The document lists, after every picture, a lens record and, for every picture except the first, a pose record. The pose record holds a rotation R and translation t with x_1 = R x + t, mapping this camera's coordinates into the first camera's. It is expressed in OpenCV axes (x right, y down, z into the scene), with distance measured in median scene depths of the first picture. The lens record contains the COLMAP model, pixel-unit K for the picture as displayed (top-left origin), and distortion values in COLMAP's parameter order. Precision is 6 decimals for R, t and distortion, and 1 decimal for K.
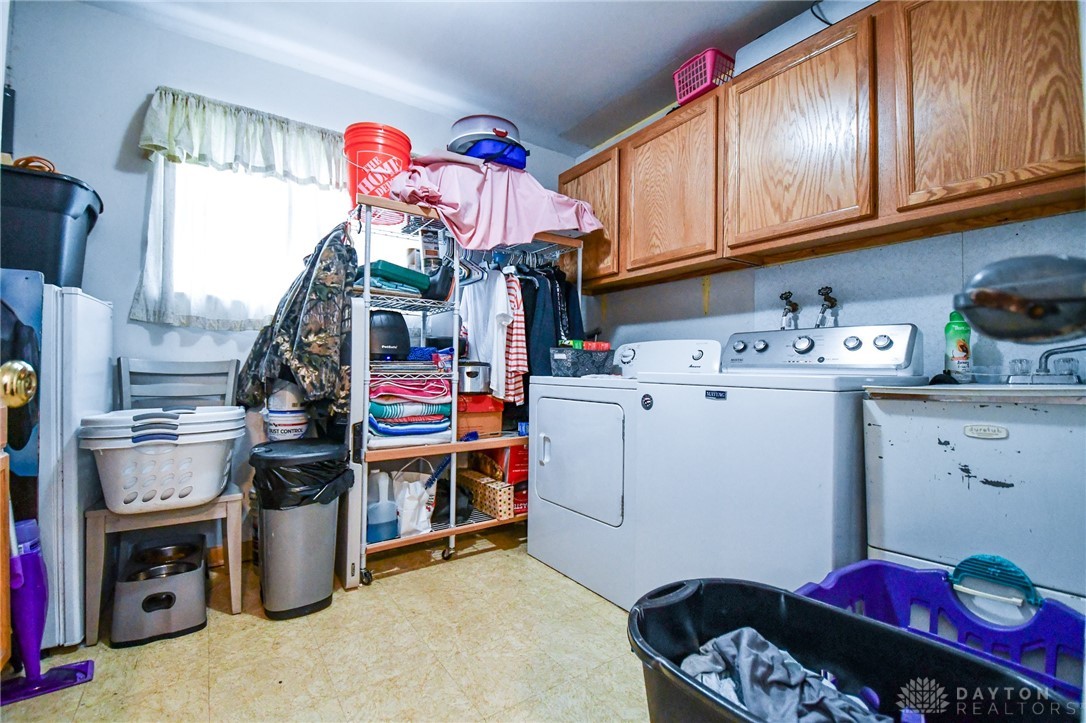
lens RADIAL K [[478.8, 0, 546.0], [0, 478.8, 362.7], [0, 0, 1]] dist [-0.004495, -0.005420]
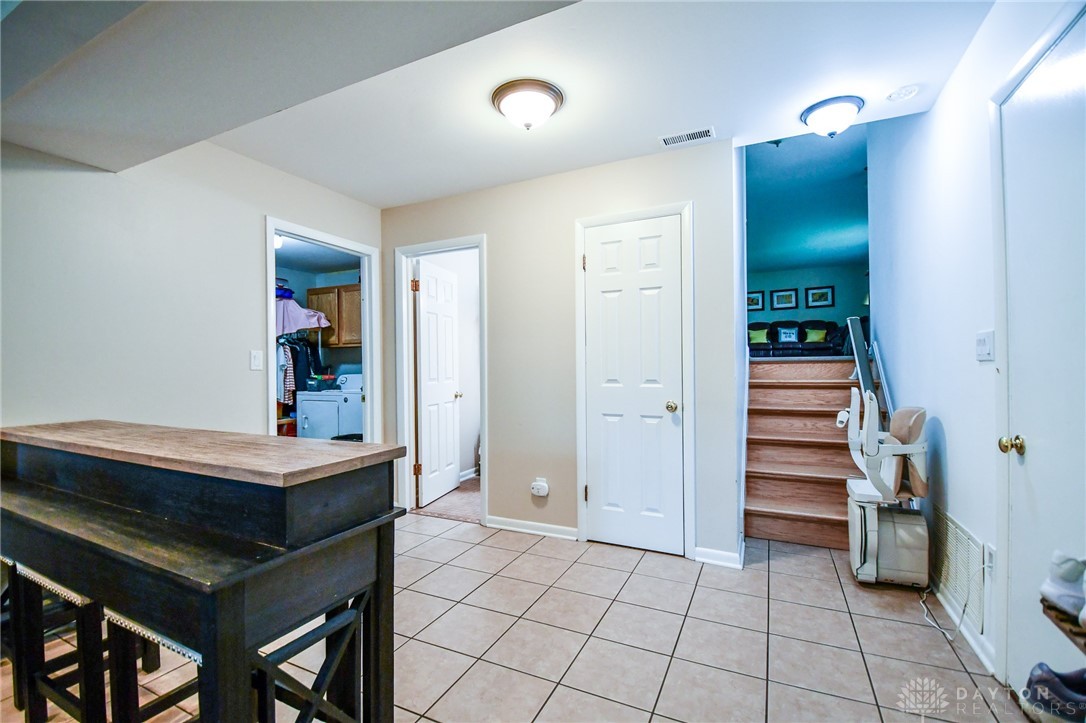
lens RADIAL K [[478.8, 0, 547.1], [0, 478.8, 366.6], [0, 0, 1]] dist [-0.004495, -0.005420]
pose [[0.869380, -0.015944, 0.493887, -0.114557], [0.011386, 0.999860, 0.012236, -0.101479], [-0.494013, -0.005014, 0.869440, -1.509685]]
